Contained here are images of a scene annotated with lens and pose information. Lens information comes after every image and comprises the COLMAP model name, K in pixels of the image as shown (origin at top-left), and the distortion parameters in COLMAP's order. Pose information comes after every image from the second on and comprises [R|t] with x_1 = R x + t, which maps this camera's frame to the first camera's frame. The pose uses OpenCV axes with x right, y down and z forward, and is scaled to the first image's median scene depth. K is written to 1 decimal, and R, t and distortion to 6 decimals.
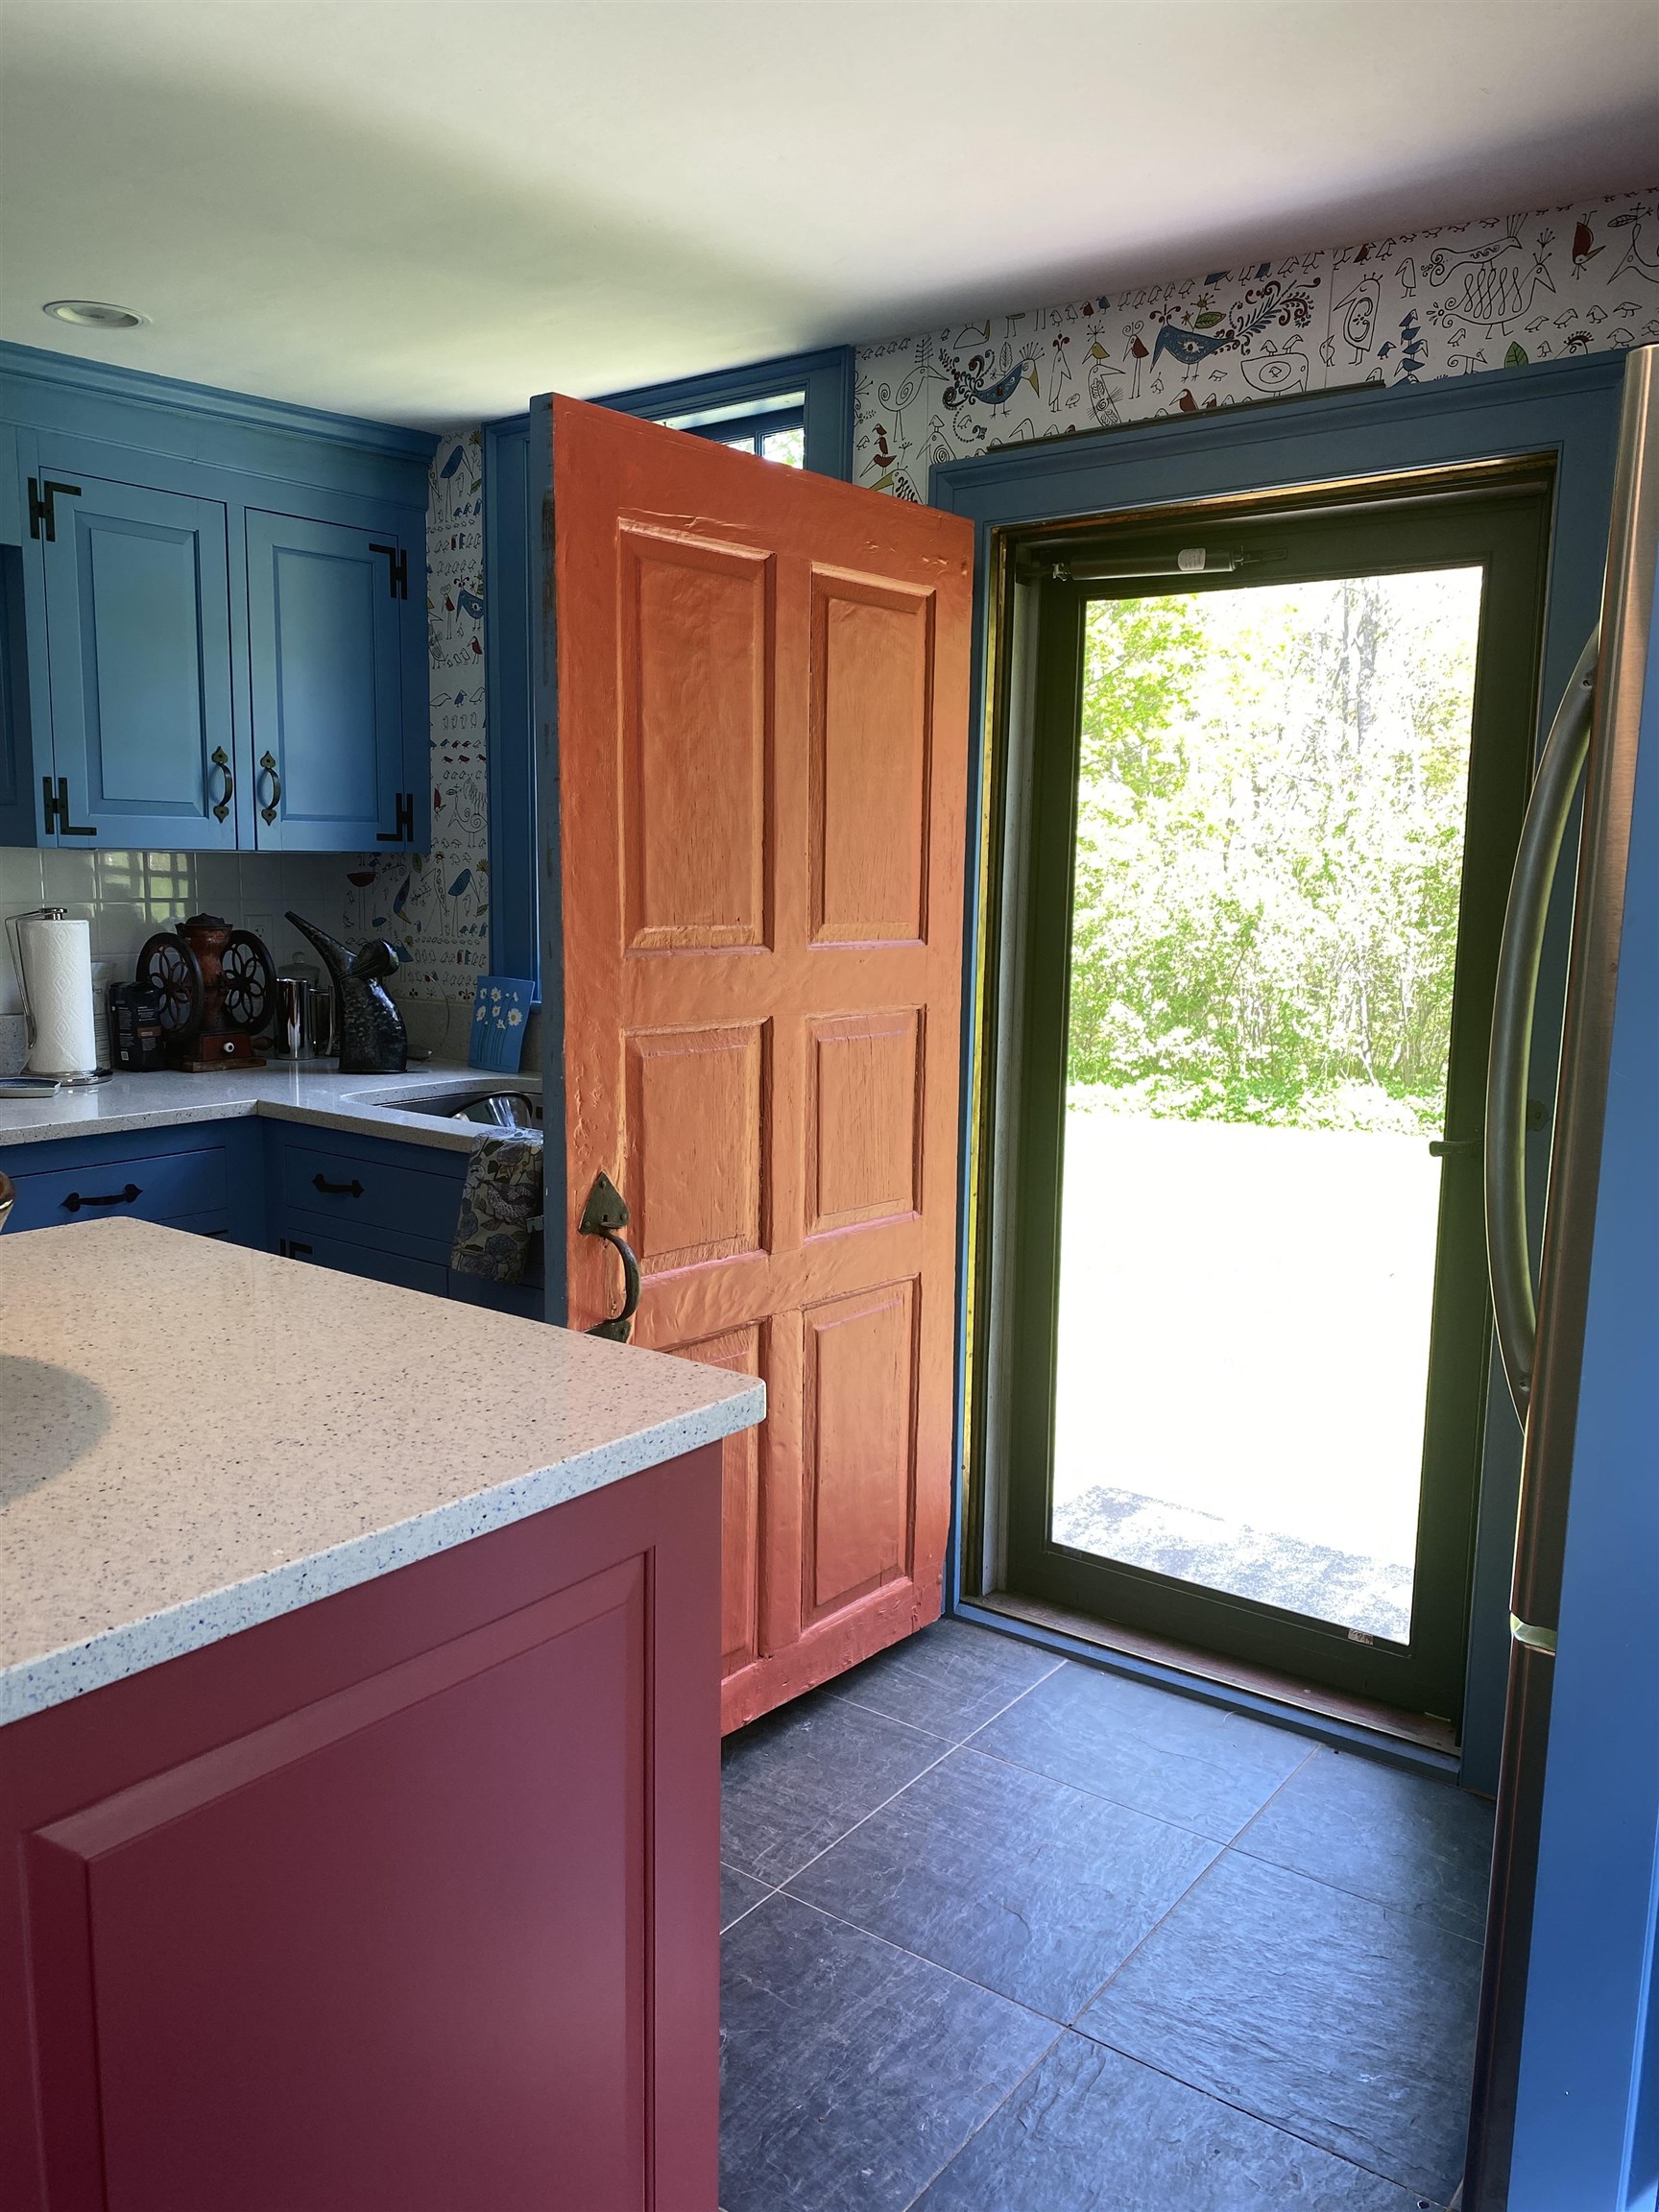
lens RADIAL K [[1710.1, 0, 829.5], [0, 1710.1, 1106.0], [0, 0, 1]] dist [0.007599, 0.003315]
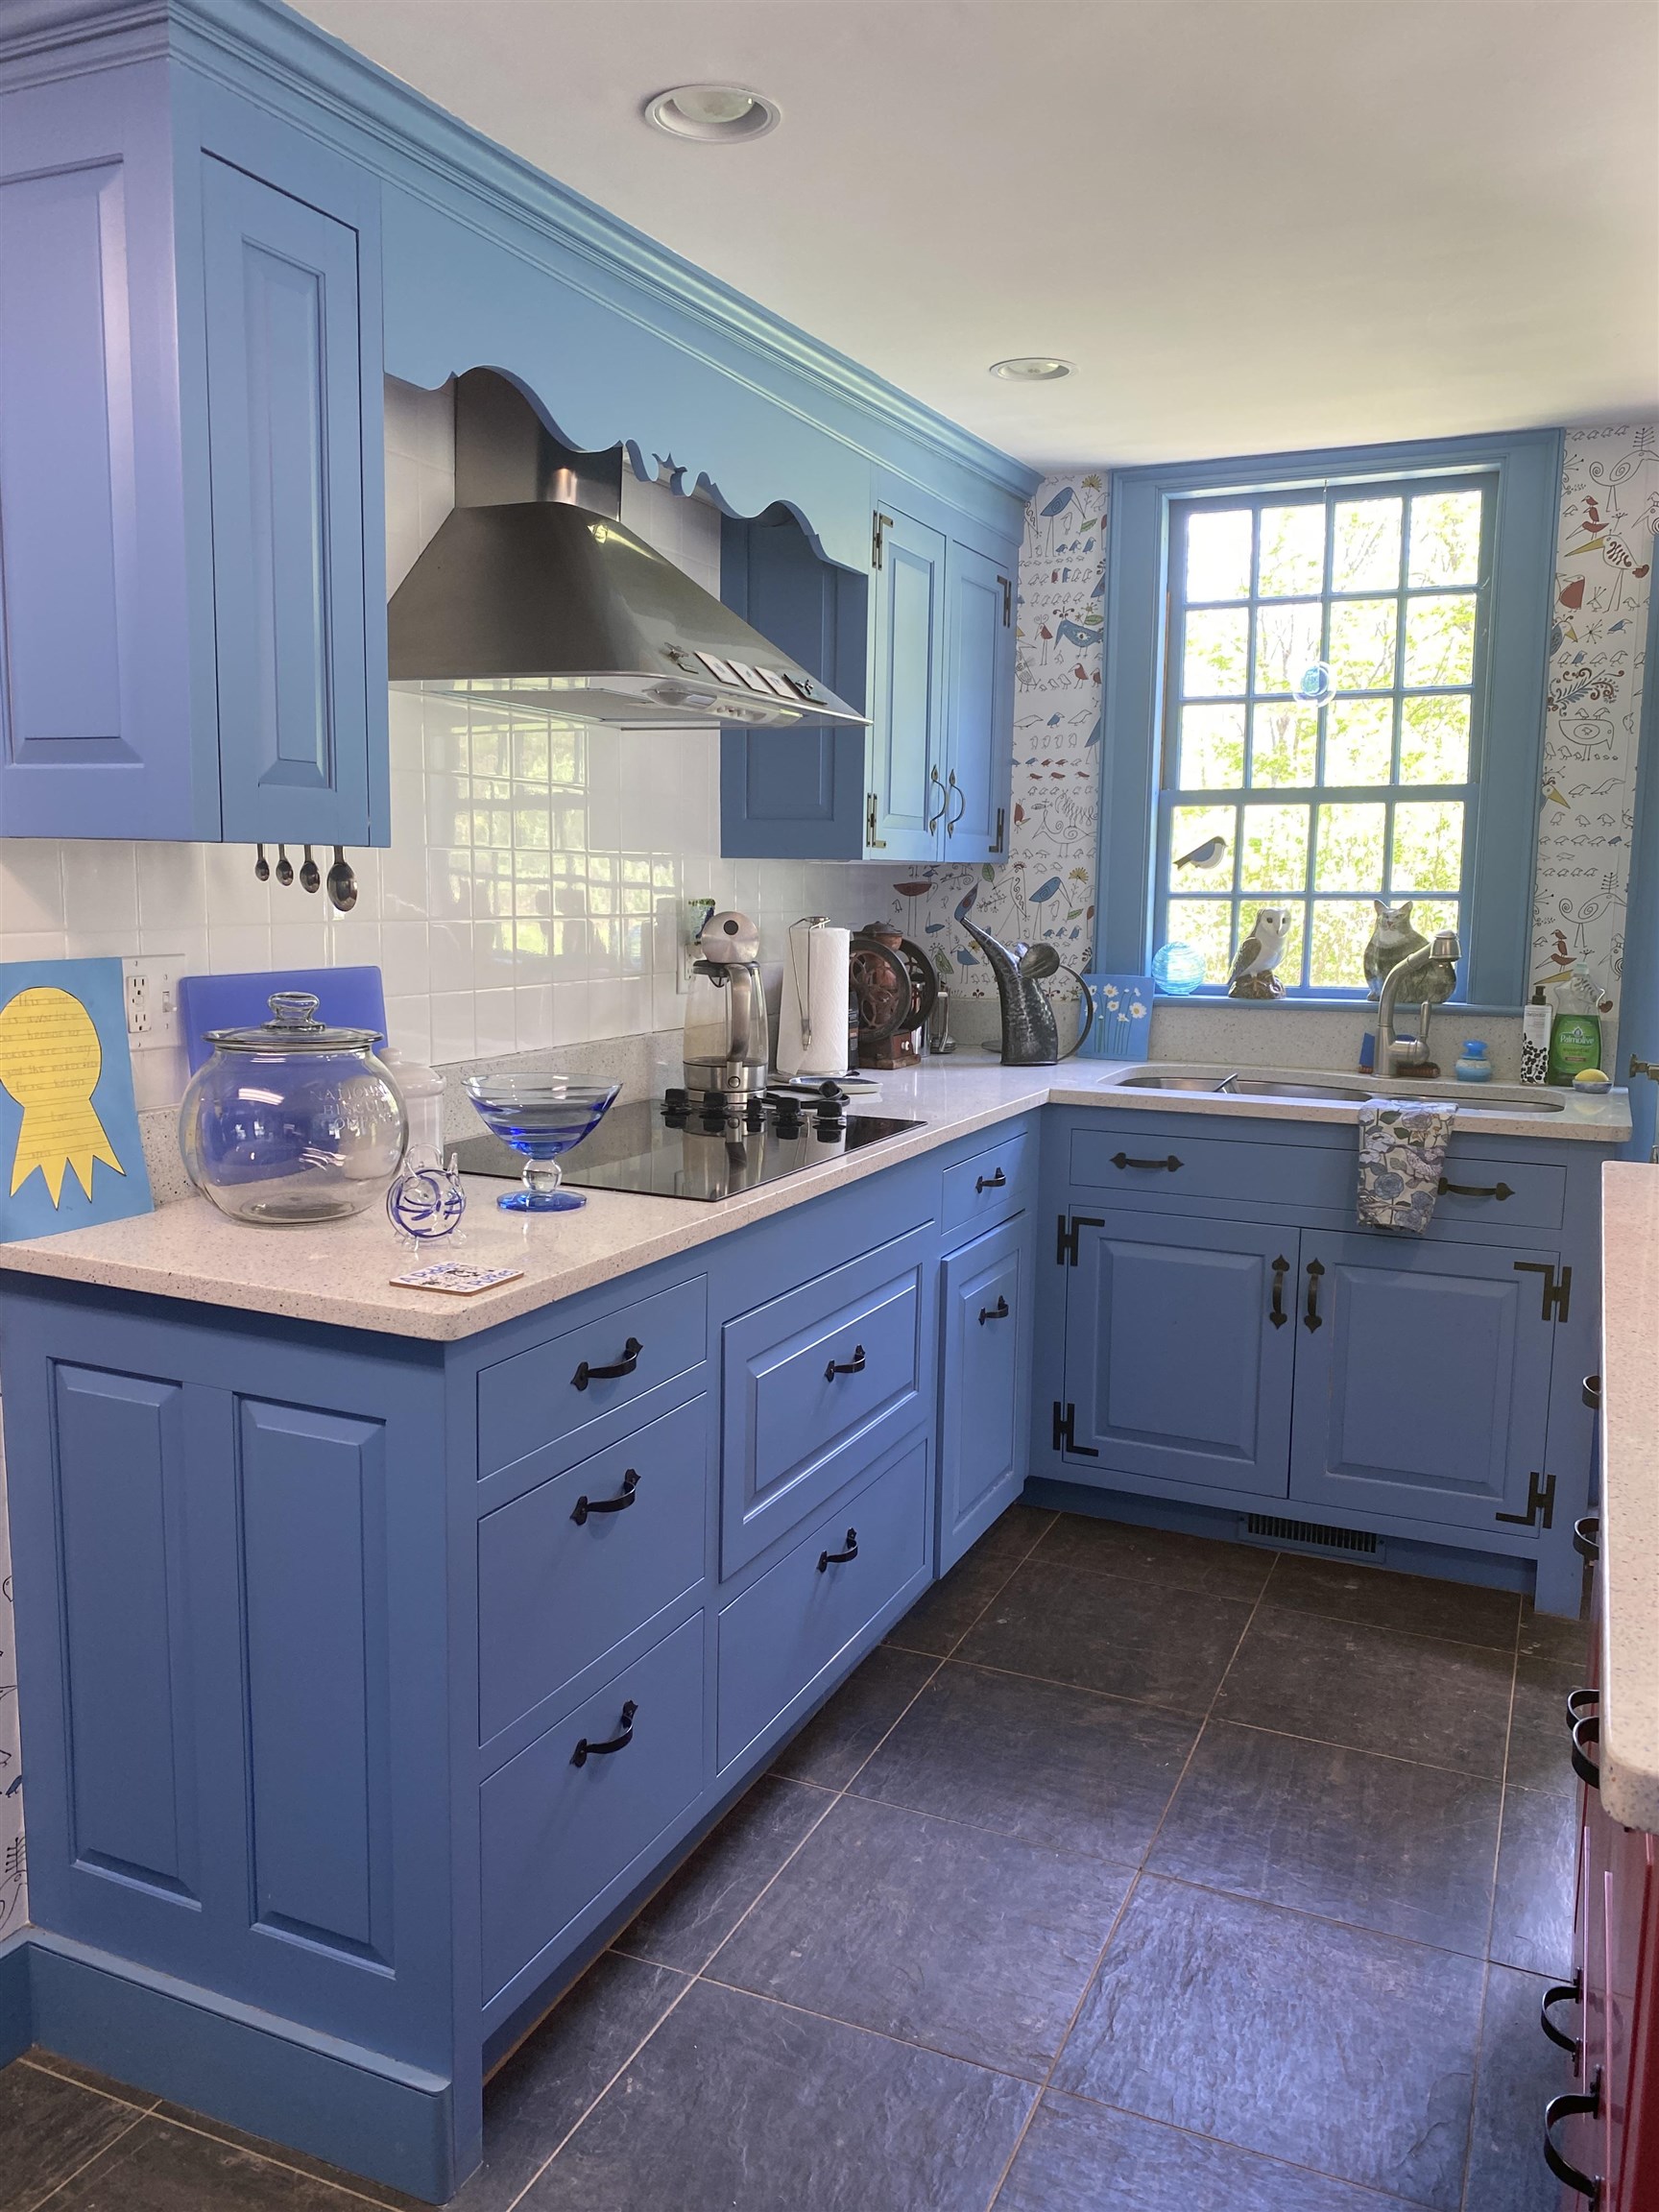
lens RADIAL K [[1679.1, 0, 829.5], [0, 1679.1, 1106.0], [0, 0, 1]] dist [0.123441, -0.330673]
pose [[0.974839, -0.038312, 0.219594, -0.795309], [0.039590, 0.999215, -0.001421, 0.003920], [-0.219368, 0.010079, 0.975590, -0.020110]]
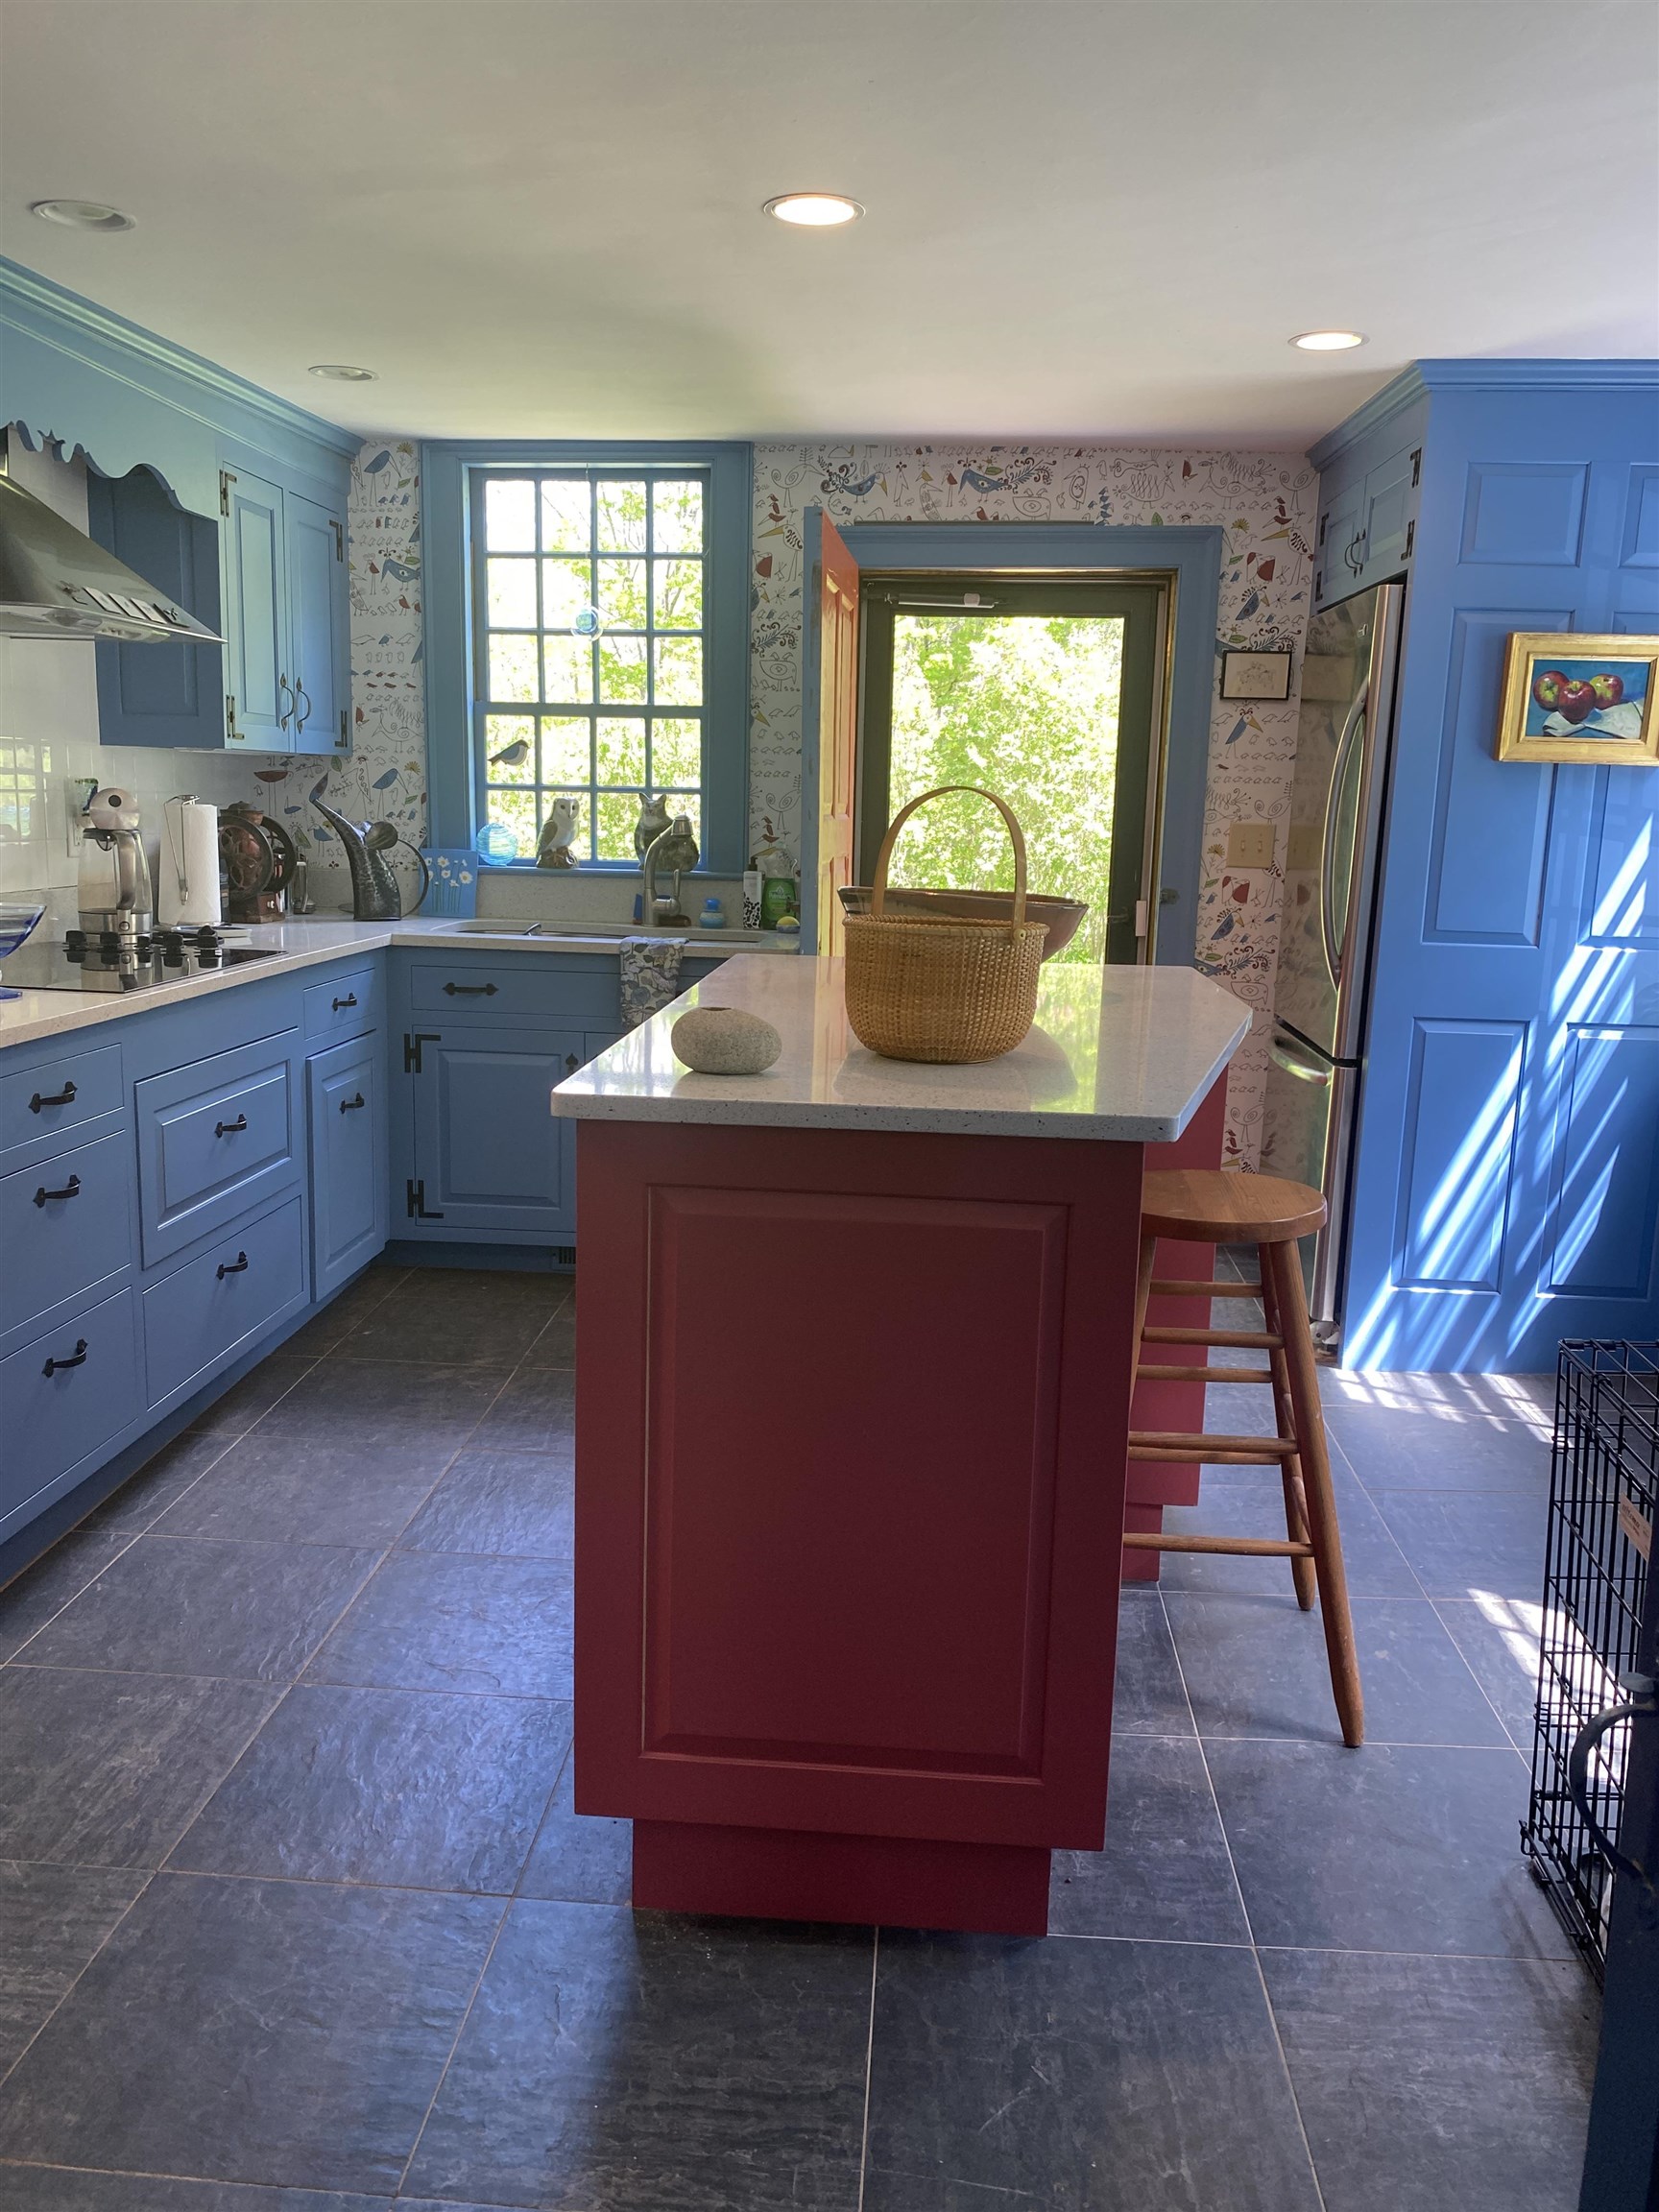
lens RADIAL K [[1679.1, 0, 829.5], [0, 1679.1, 1106.0], [0, 0, 1]] dist [0.123441, -0.330673]
pose [[0.837301, -0.096687, 0.538125, -0.893244], [0.069073, 0.995060, 0.071311, 0.071928], [-0.542361, -0.022539, 0.839843, -0.415435]]
